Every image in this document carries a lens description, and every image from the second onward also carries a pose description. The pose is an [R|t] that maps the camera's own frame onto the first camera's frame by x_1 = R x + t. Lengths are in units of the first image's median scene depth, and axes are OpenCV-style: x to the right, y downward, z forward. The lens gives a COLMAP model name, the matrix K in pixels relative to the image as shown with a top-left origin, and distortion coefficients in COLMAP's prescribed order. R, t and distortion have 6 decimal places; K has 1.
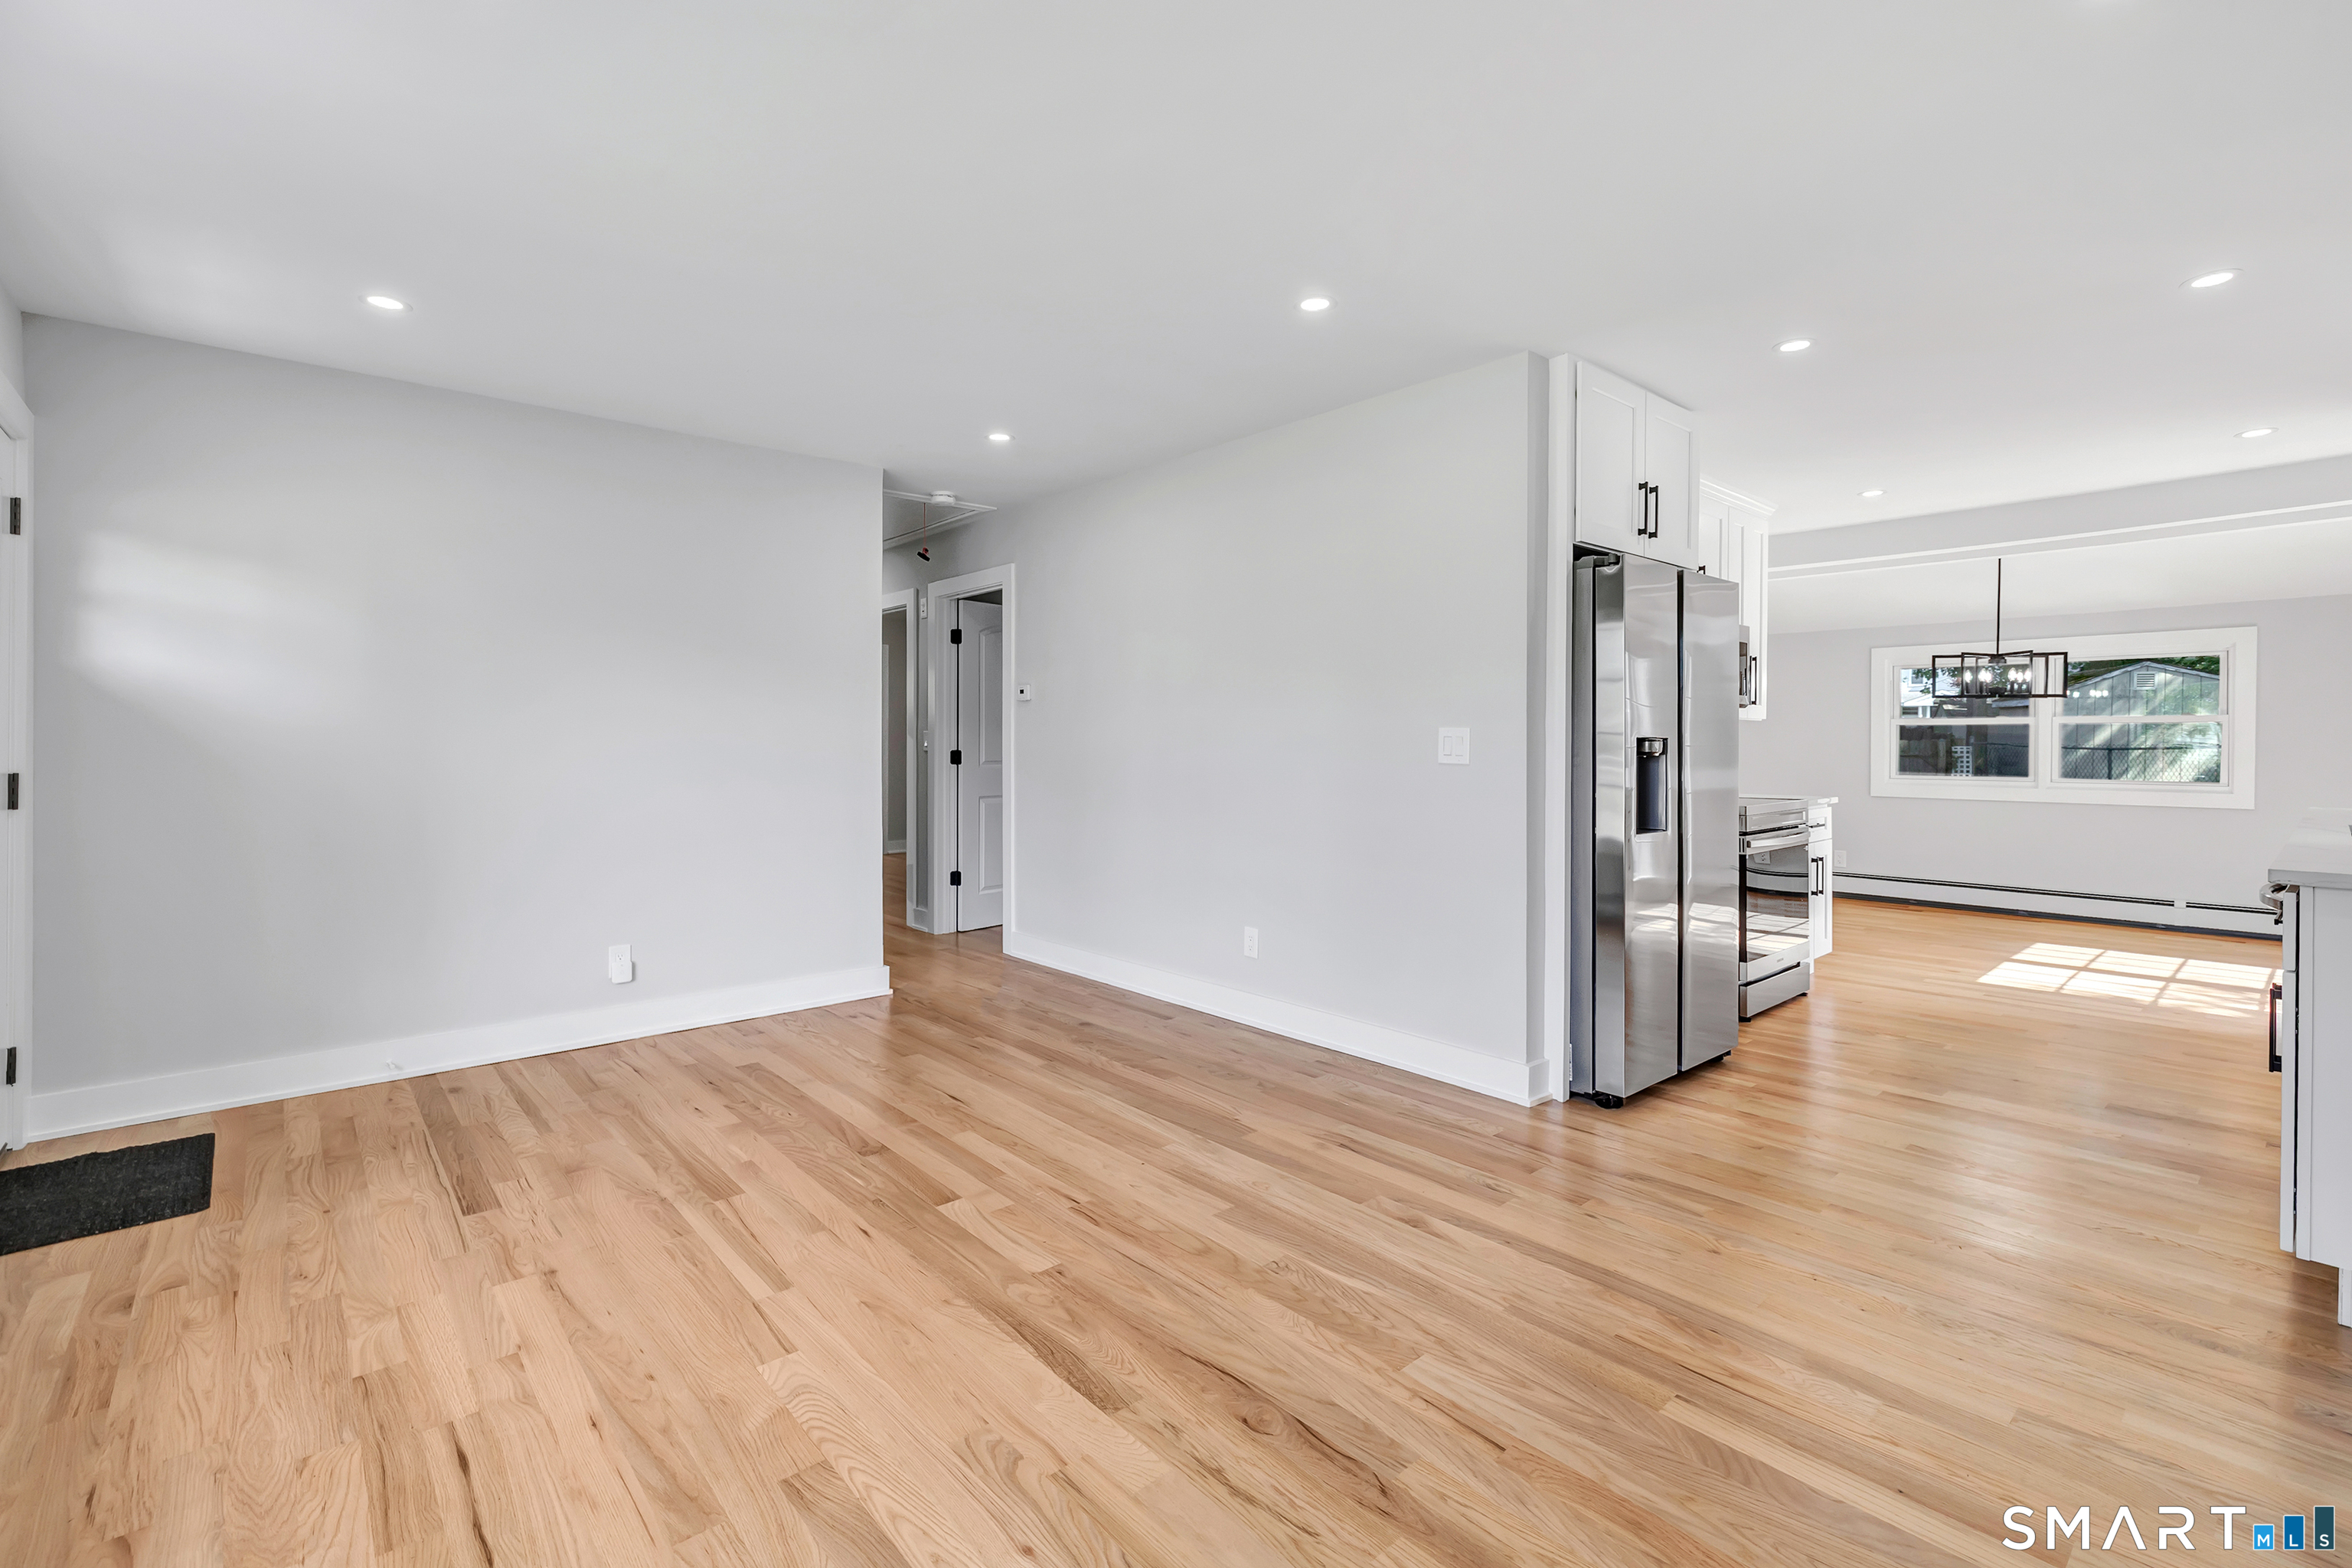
lens RADIAL K [[1032.6, 0, 1176.0], [0, 1032.6, 744.2], [0, 0, 1]] dist [-0.001054, -0.000017]
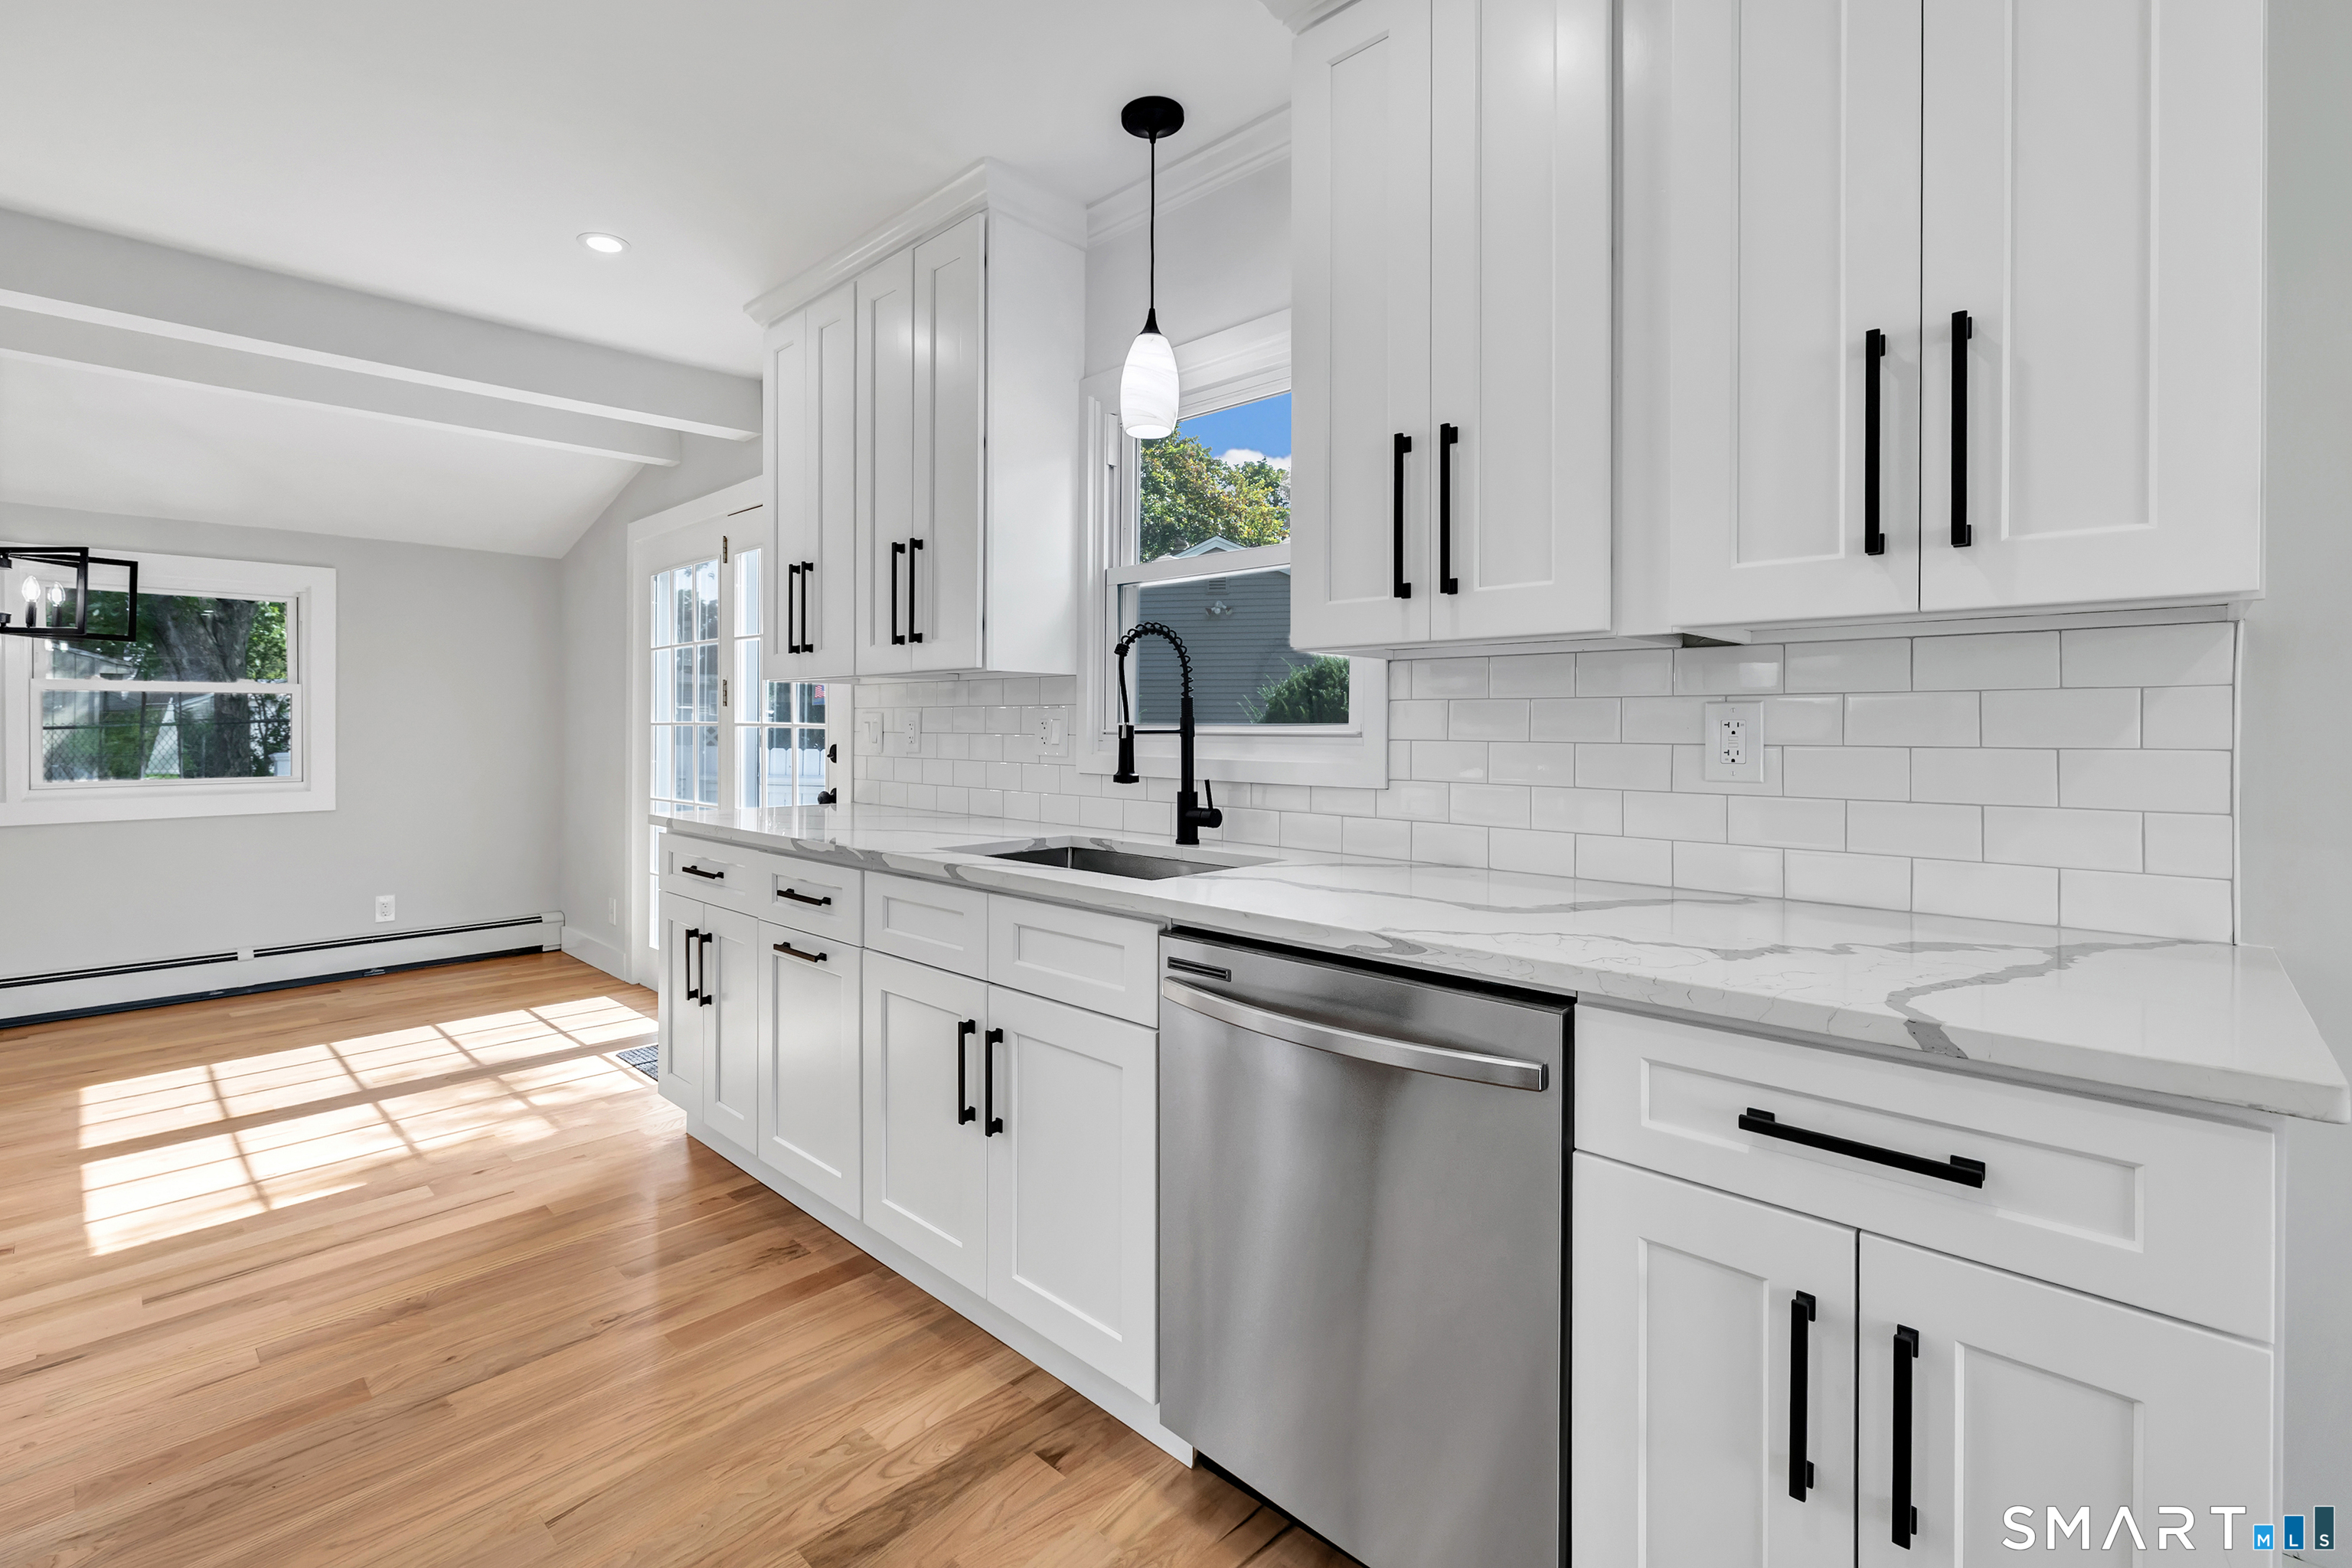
lens RADIAL K [[1042.1, 0, 1127.8], [0, 1042.1, 733.3], [0, 0, 1]] dist [0.000145, -0.000215]
pose [[-0.069178, -0.011101, 0.997543, 0.487030], [0.001431, 0.999936, 0.011227, -0.001758], [-0.997603, 0.002204, -0.069157, 0.943068]]
